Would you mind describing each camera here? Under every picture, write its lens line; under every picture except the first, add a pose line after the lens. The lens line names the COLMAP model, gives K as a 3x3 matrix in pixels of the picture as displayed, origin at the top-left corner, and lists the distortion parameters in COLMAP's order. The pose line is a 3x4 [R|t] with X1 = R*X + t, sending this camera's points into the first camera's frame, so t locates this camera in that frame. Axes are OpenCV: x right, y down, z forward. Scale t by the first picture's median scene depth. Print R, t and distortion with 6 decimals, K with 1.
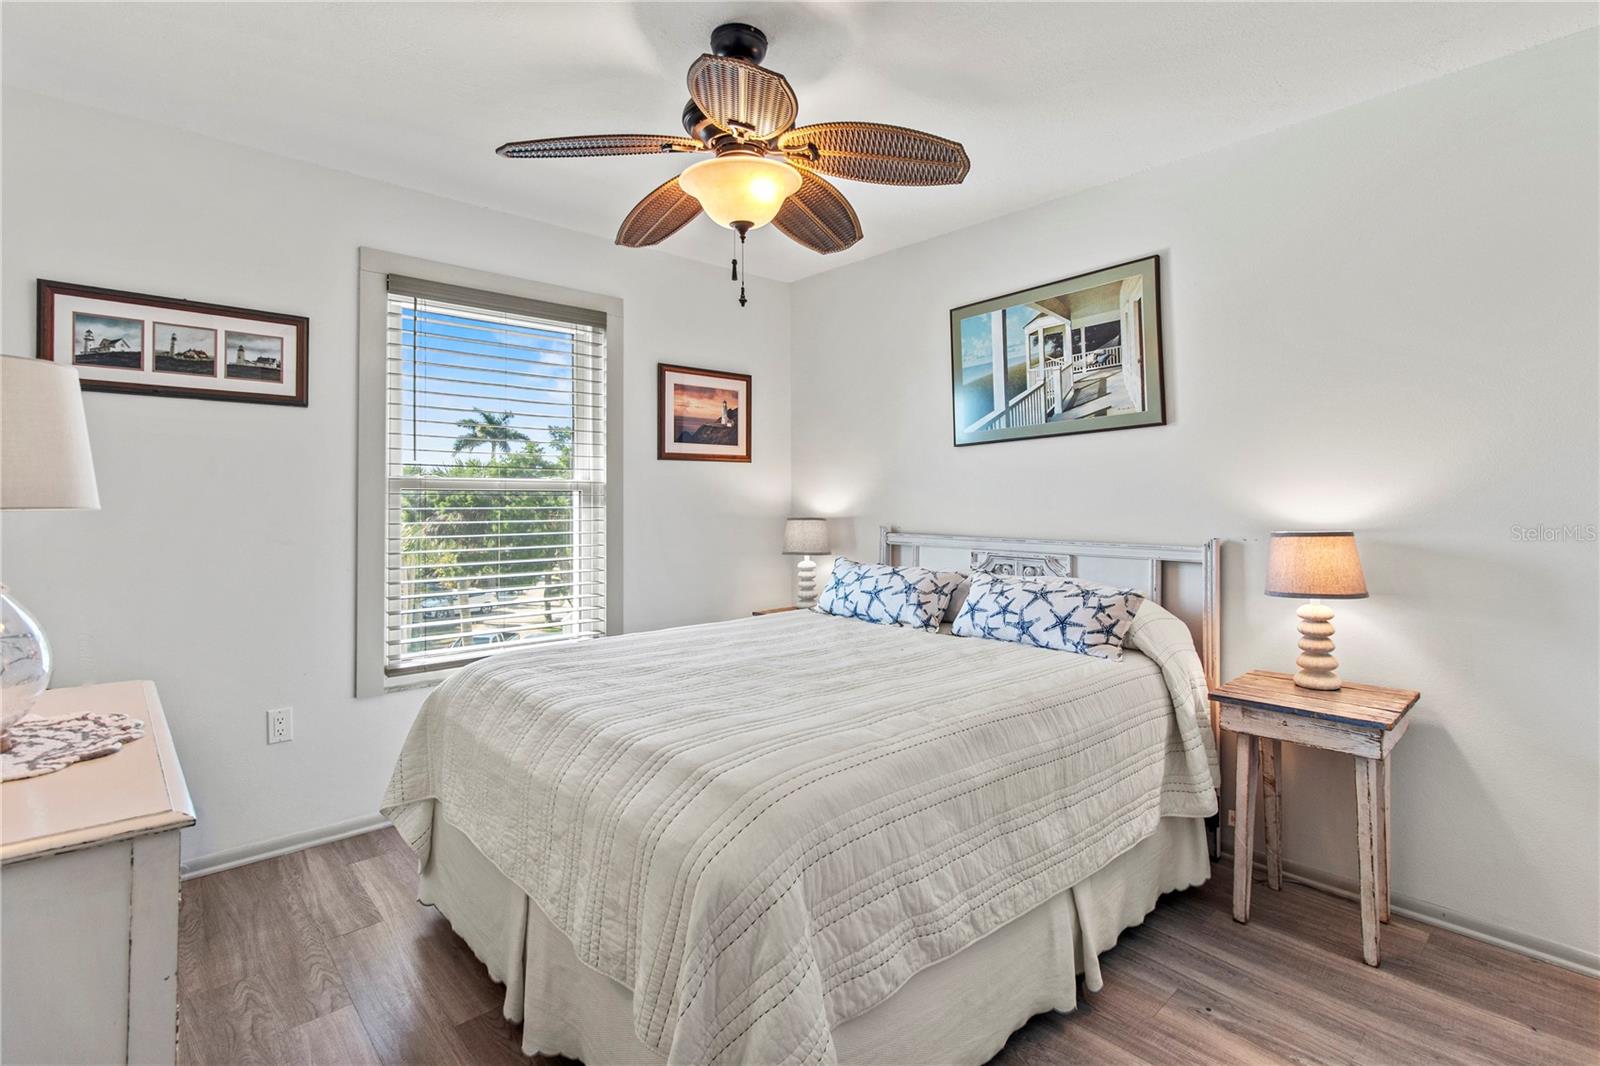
lens RADIAL K [[763.7, 0, 813.8], [0, 763.7, 484.9], [0, 0, 1]] dist [-0.004030, 0.000307]
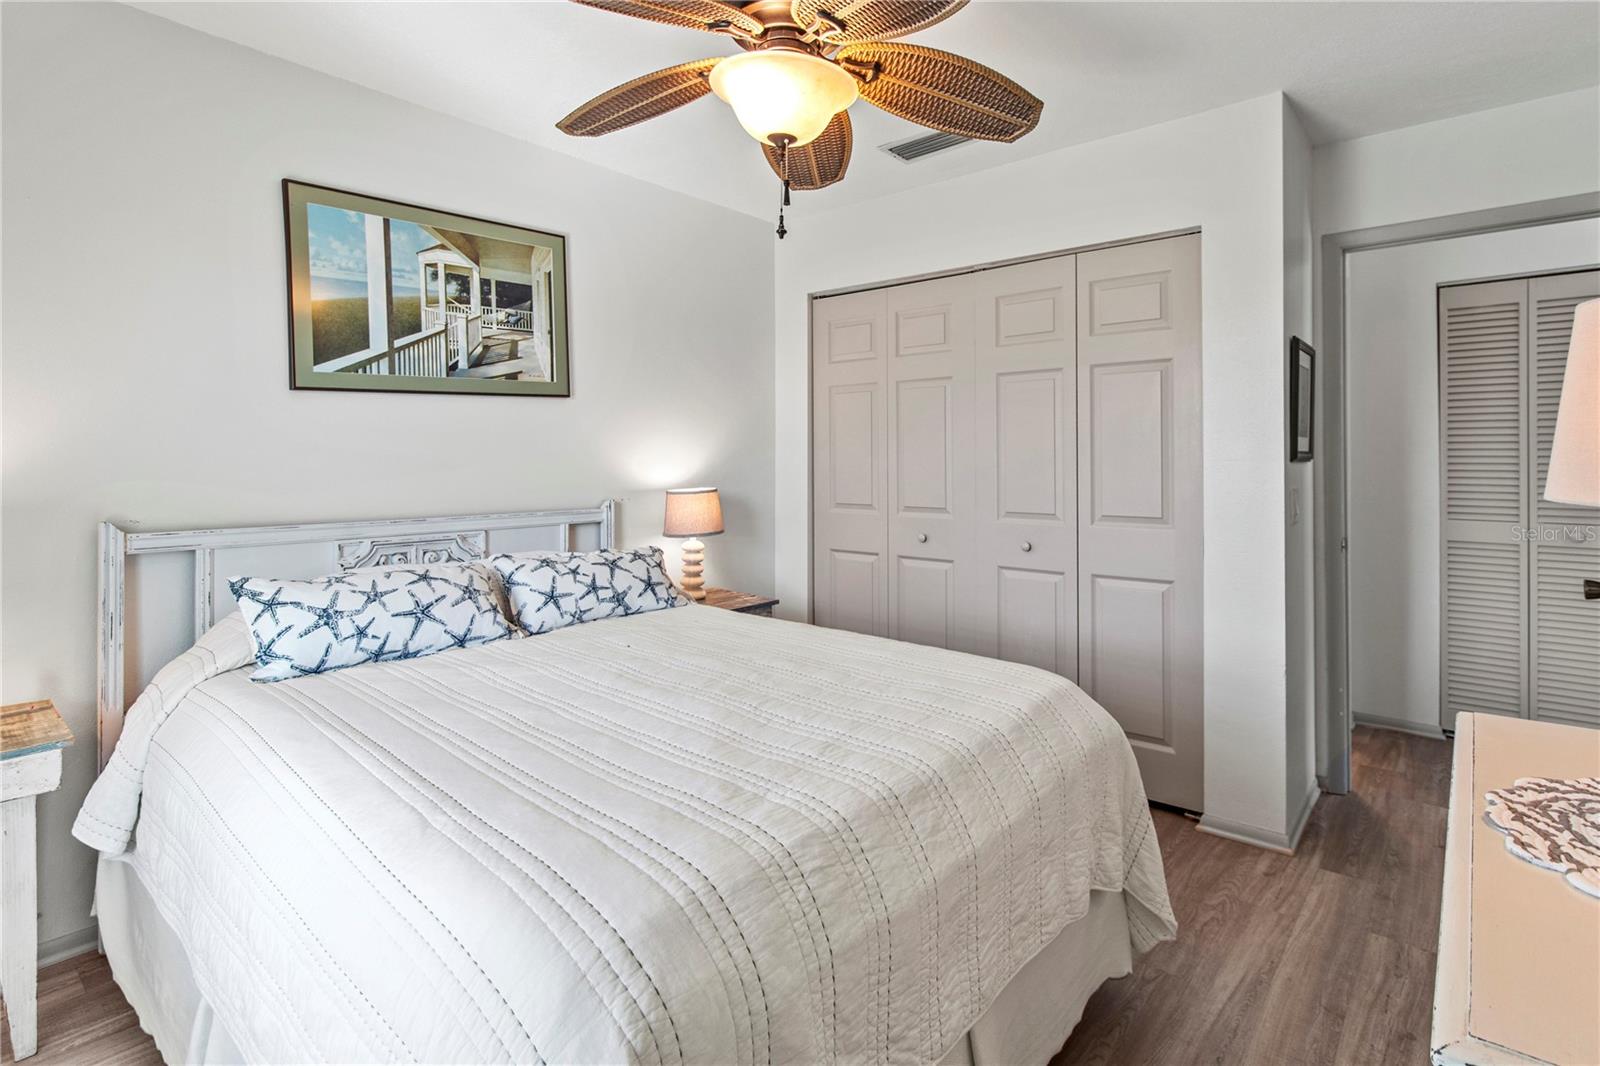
lens RADIAL K [[763.7, 0, 809.0], [0, 763.7, 460.2], [0, 0, 1]] dist [-0.004030, 0.000307]
pose [[-0.099990, 0.000139, 0.994988, -0.591238], [-0.017549, 0.999844, -0.001903, 0.005334], [-0.994834, -0.017651, -0.099972, 0.706039]]
